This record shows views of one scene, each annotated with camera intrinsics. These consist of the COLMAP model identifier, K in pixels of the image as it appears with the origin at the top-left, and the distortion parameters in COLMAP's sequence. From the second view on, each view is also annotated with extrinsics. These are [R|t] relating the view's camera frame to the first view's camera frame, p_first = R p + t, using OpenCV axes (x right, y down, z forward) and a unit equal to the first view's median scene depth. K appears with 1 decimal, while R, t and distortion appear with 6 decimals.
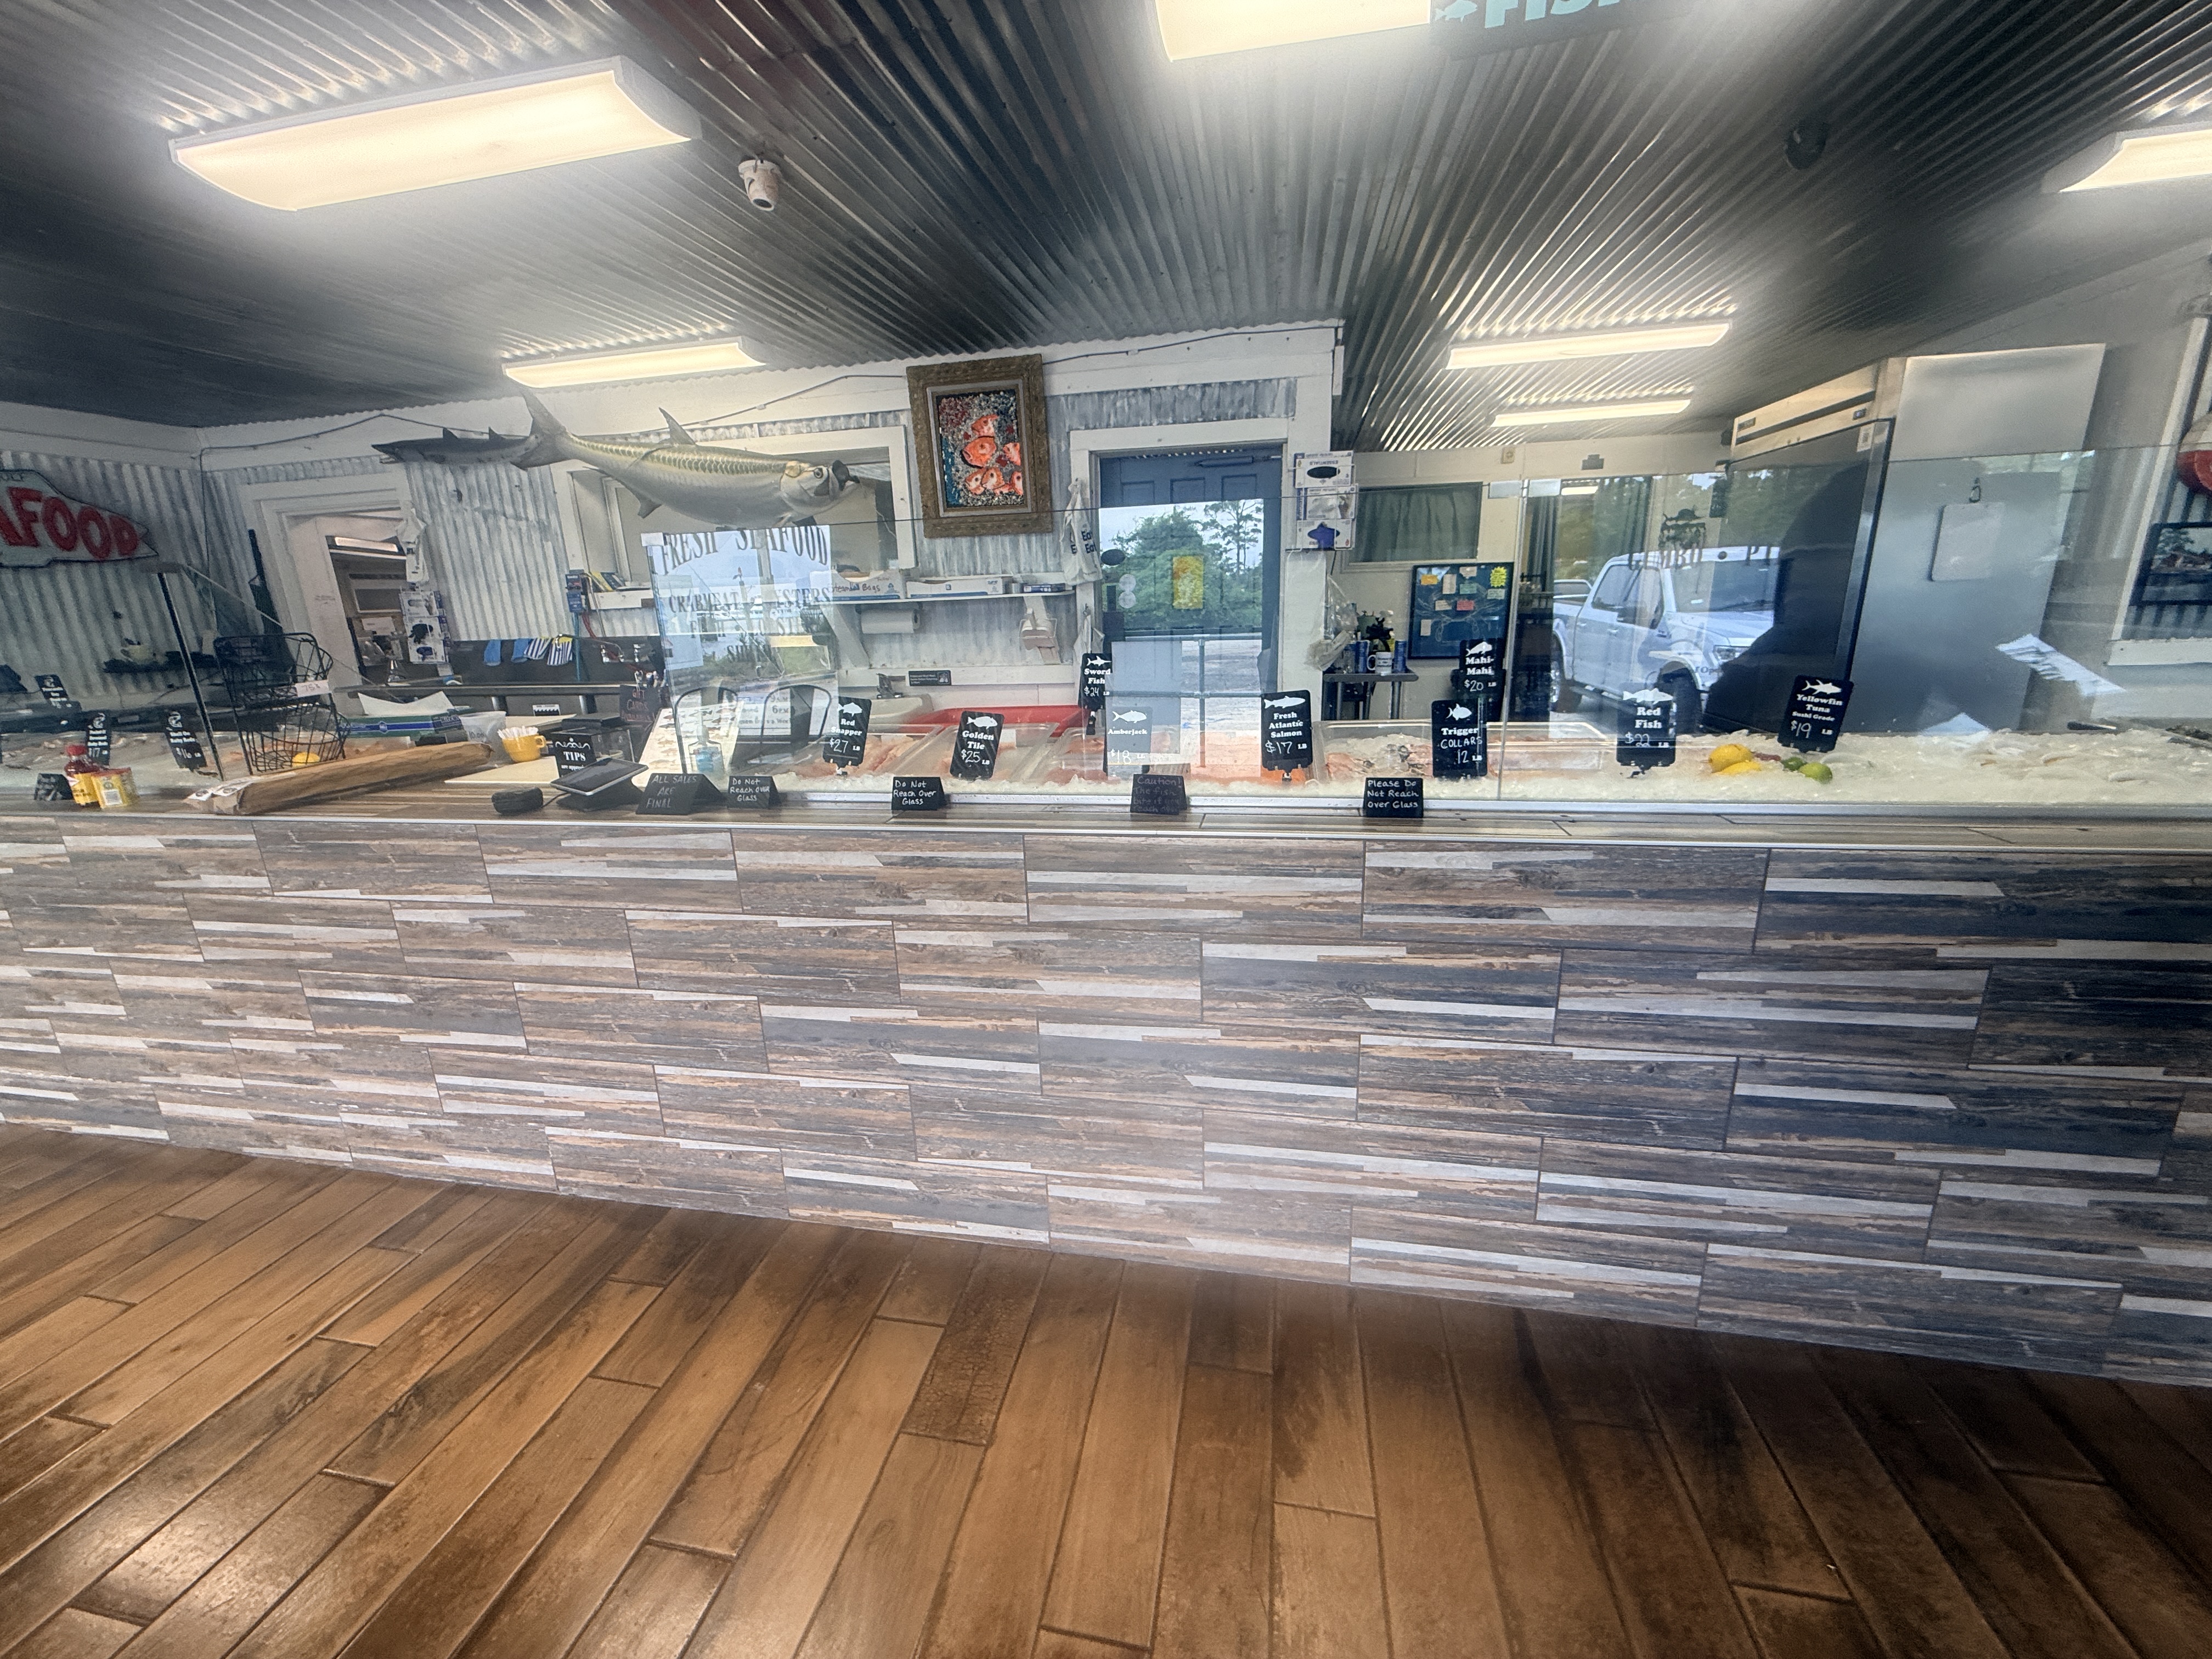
lens RADIAL K [[896.4, 0, 1106.0], [0, 896.4, 829.5], [0, 0, 1]] dist [-0.003184, -0.000483]
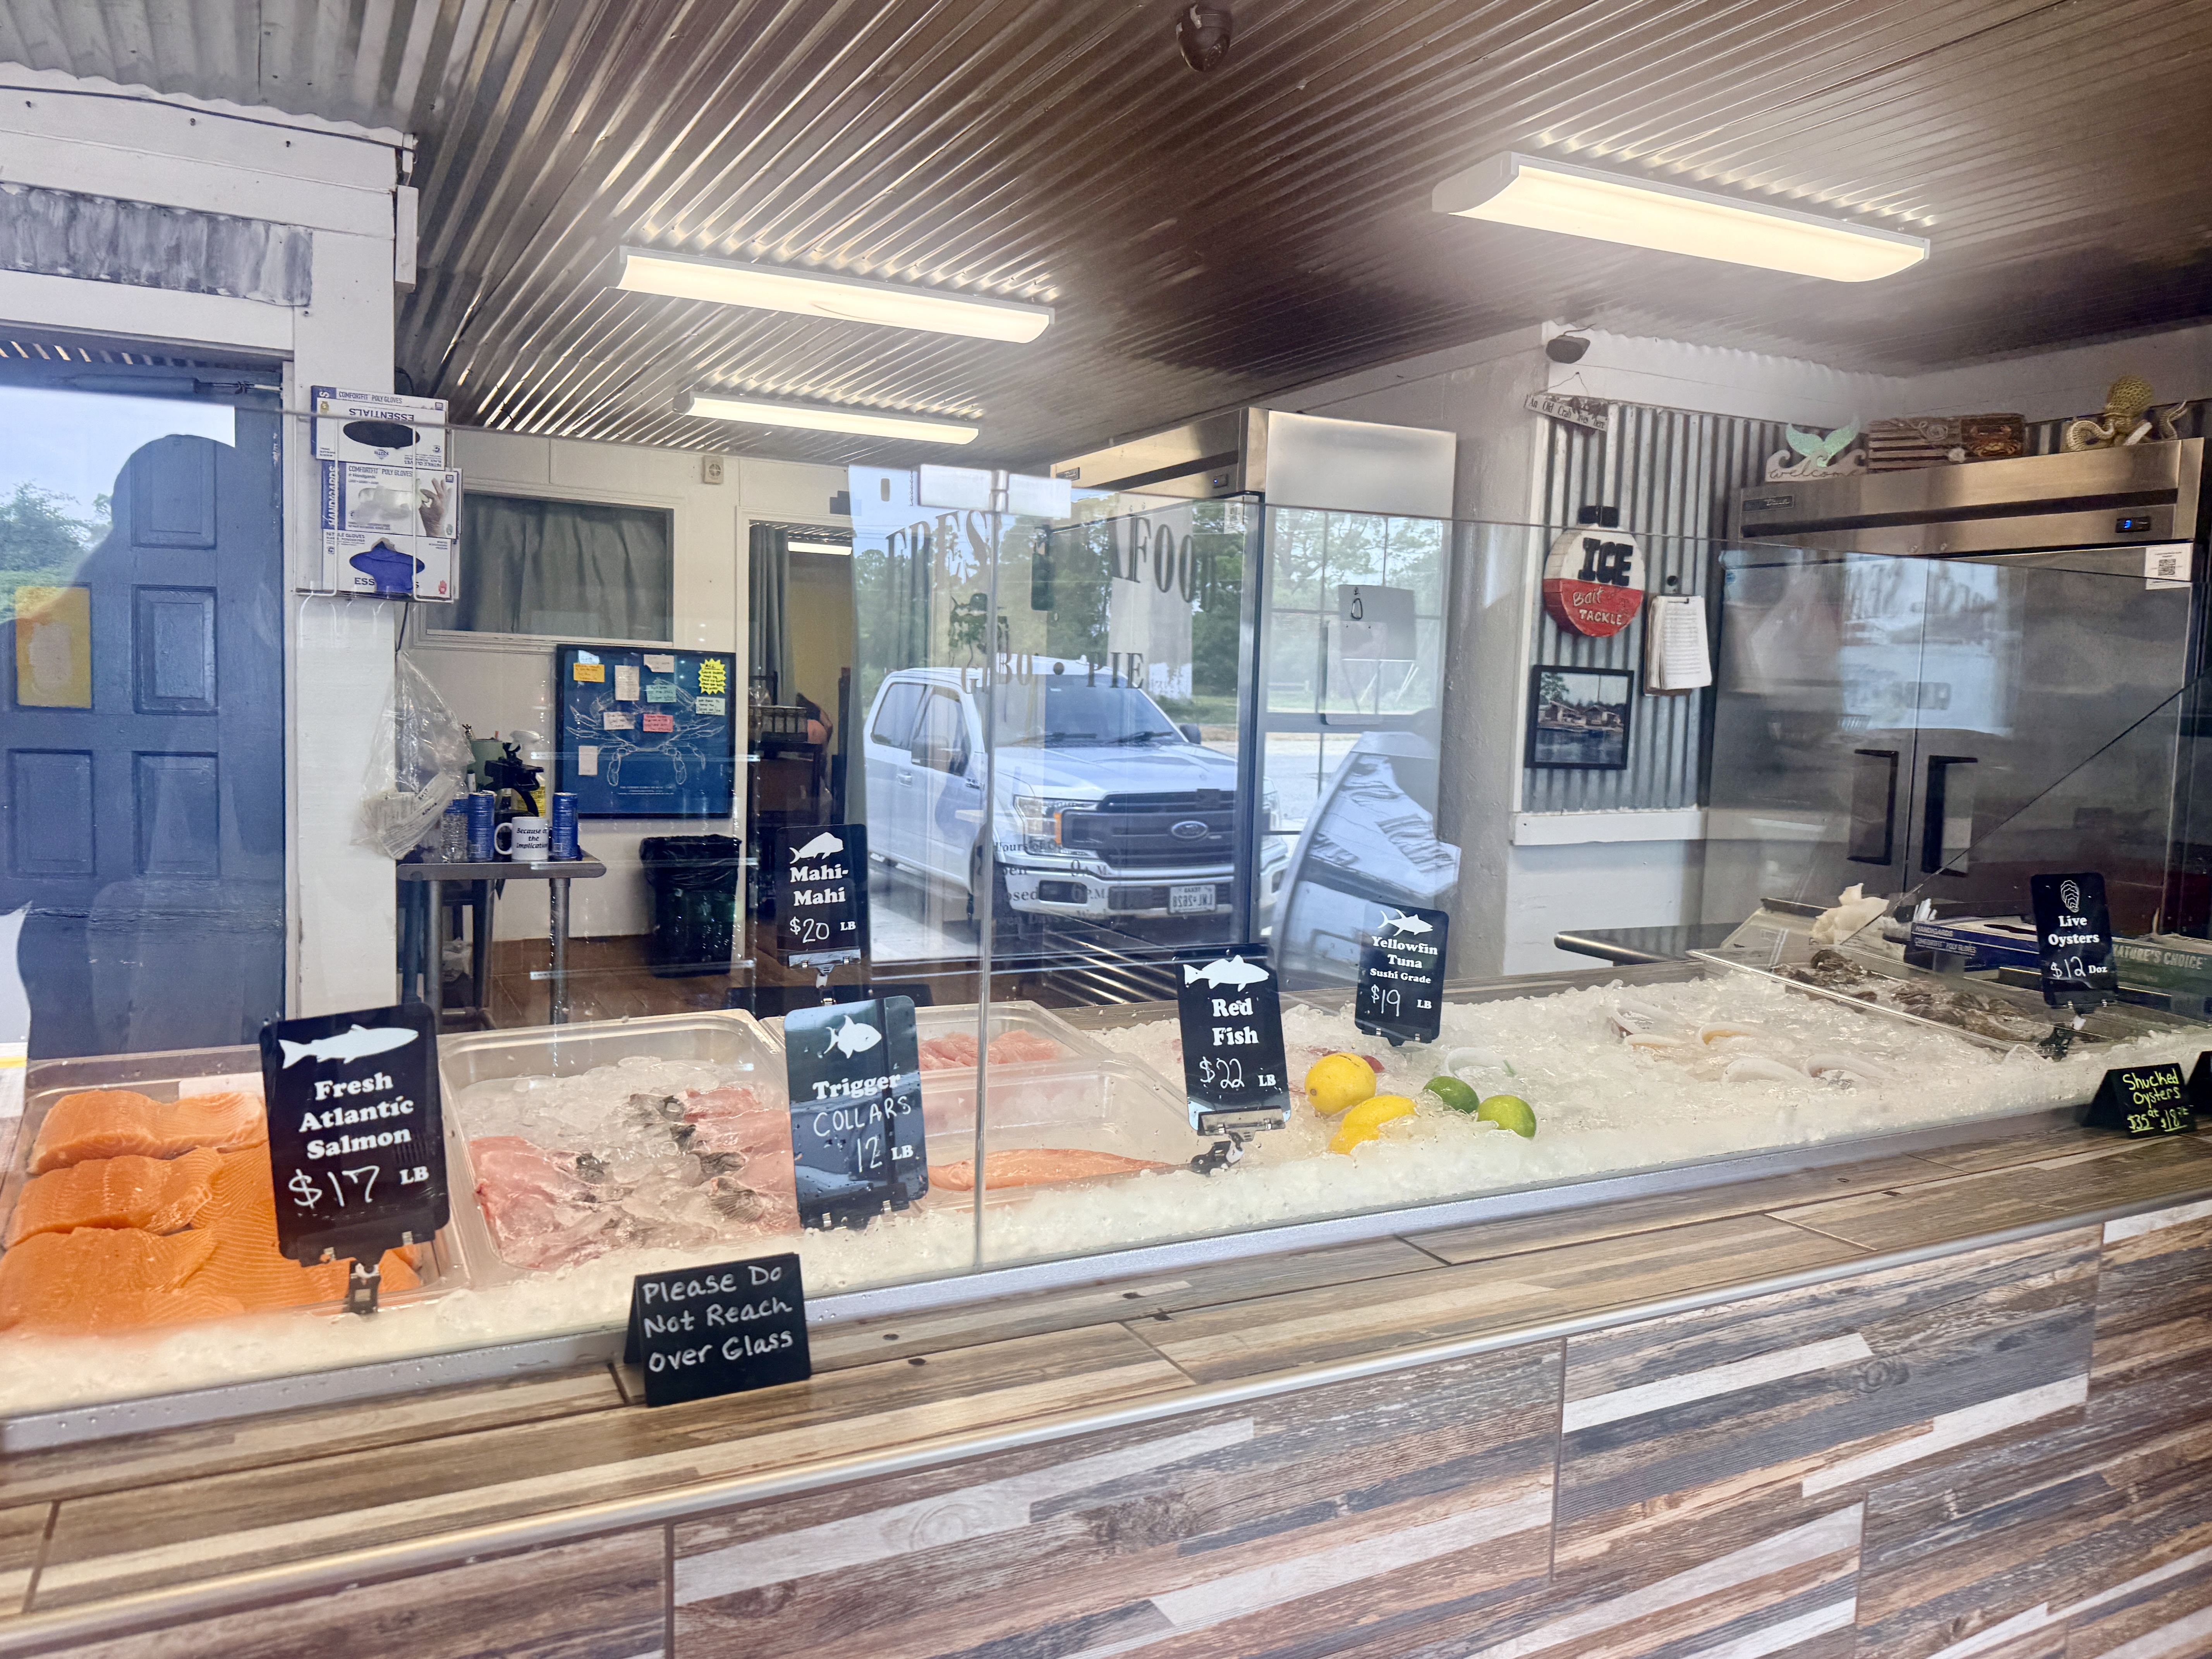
lens RADIAL K [[1606.6, 0, 1106.0], [0, 1606.6, 829.5], [0, 0, 1]] dist [0.065819, -0.097148]
pose [[0.788150, 0.005471, 0.615459, 0.024395], [0.100393, 0.985426, -0.137322, -0.047521], [-0.607241, 0.170018, 0.776114, 0.163505]]
